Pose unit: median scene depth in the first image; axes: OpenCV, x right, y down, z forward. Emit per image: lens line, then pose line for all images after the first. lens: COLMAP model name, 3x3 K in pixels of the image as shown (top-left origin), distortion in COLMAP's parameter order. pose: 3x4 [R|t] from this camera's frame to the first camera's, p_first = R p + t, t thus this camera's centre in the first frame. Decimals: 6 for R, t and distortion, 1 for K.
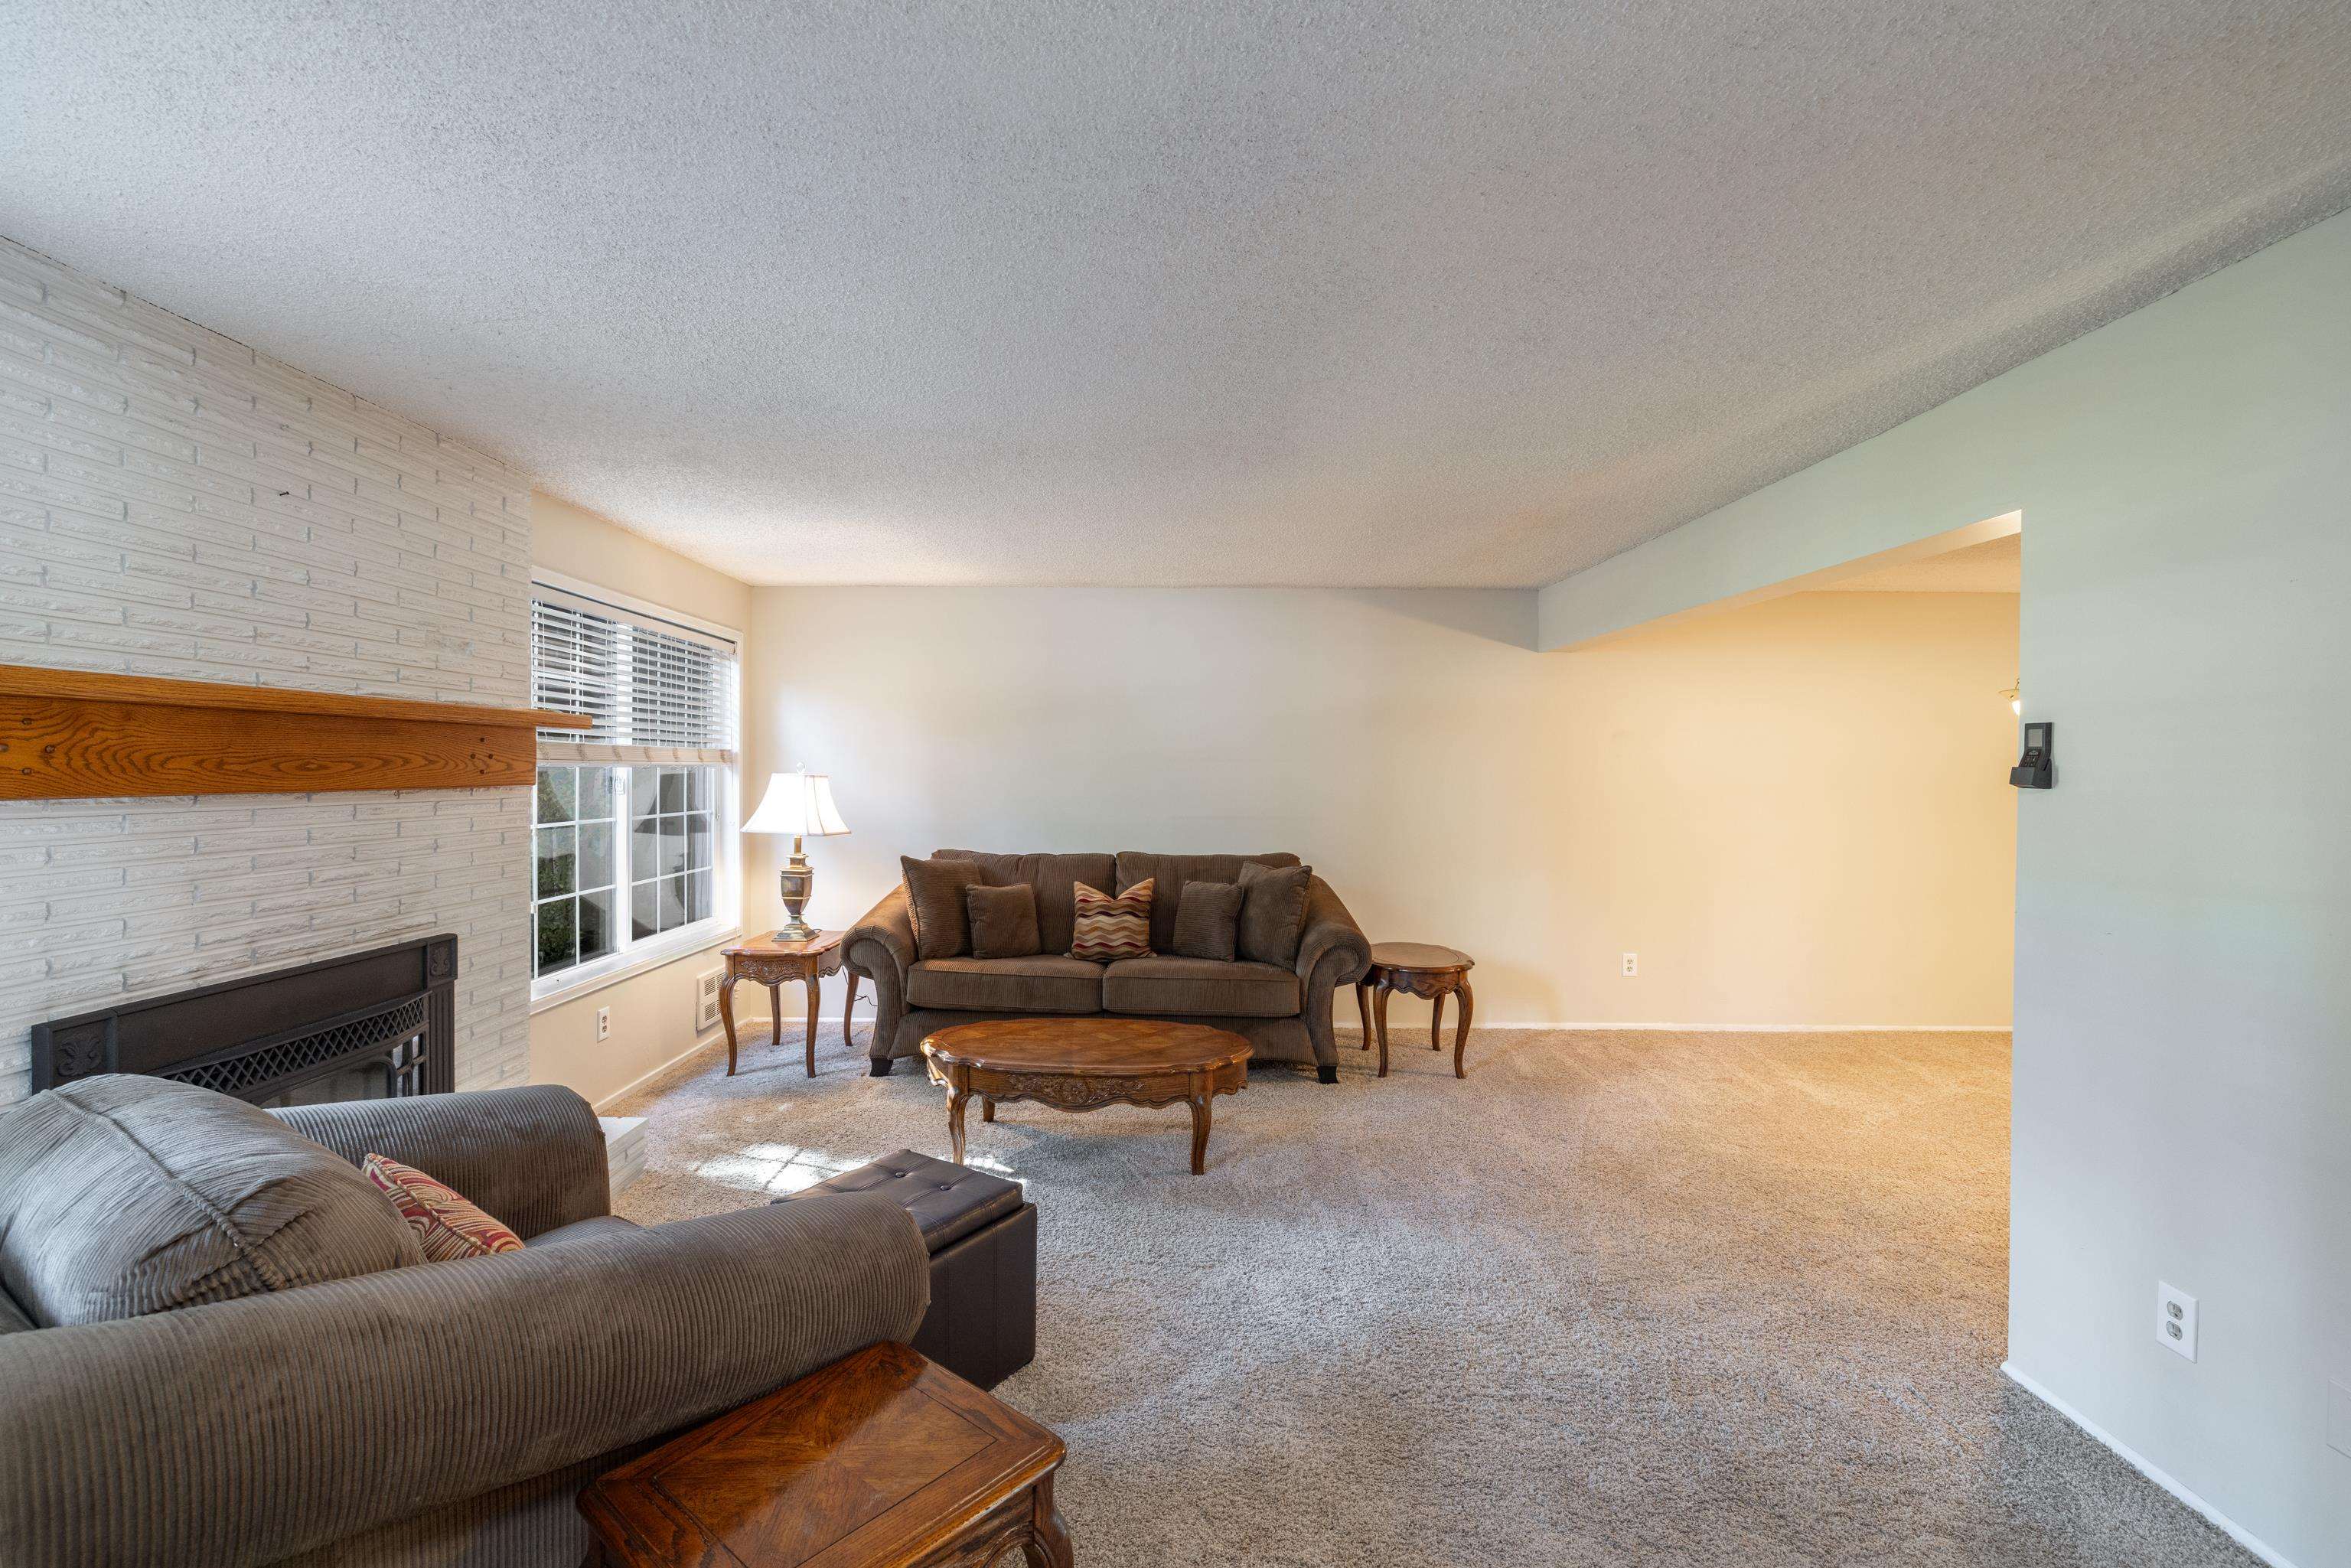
lens RADIAL K [[1050.3, 0, 1163.3], [0, 1050.3, 789.9], [0, 0, 1]] dist [0.001923, 0.000410]
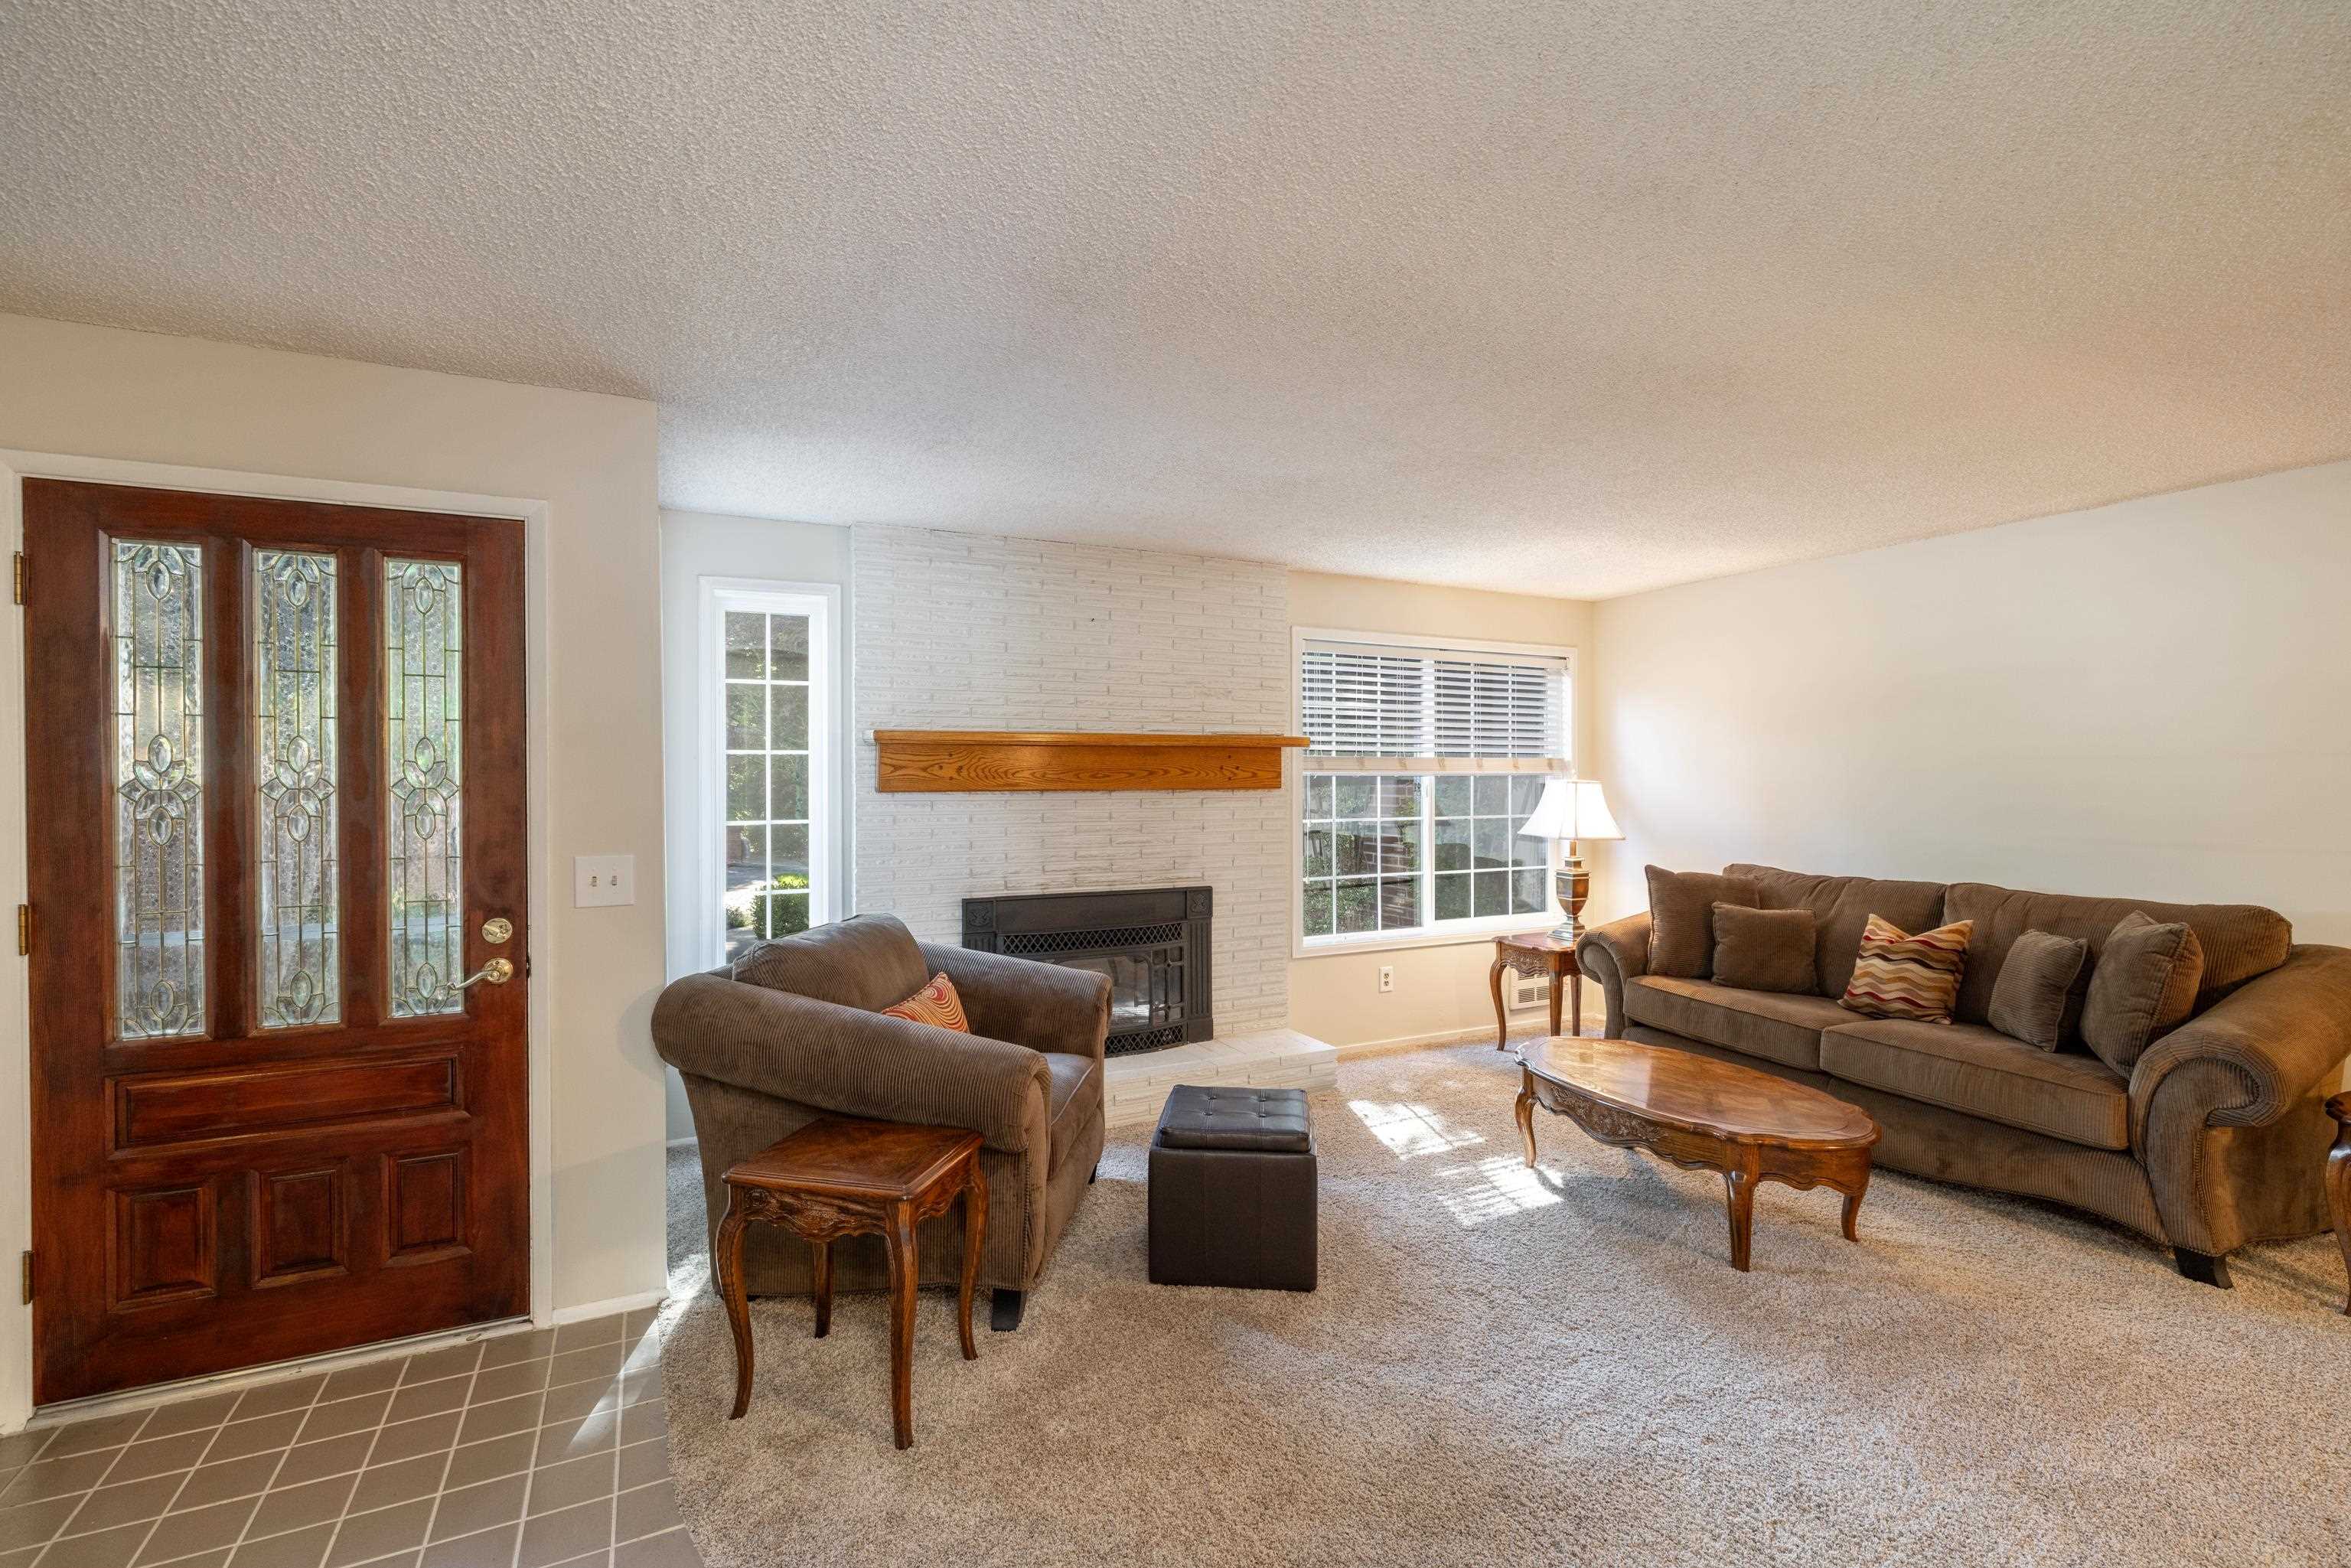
lens RADIAL K [[1050.3, 0, 1163.3], [0, 1050.3, 789.9], [0, 0, 1]] dist [0.001923, 0.000410]
pose [[0.444540, 0.002570, -0.895755, 0.444951], [-0.012562, 0.999915, -0.003365, 0.003540], [0.895671, 0.012748, 0.444535, 0.188051]]
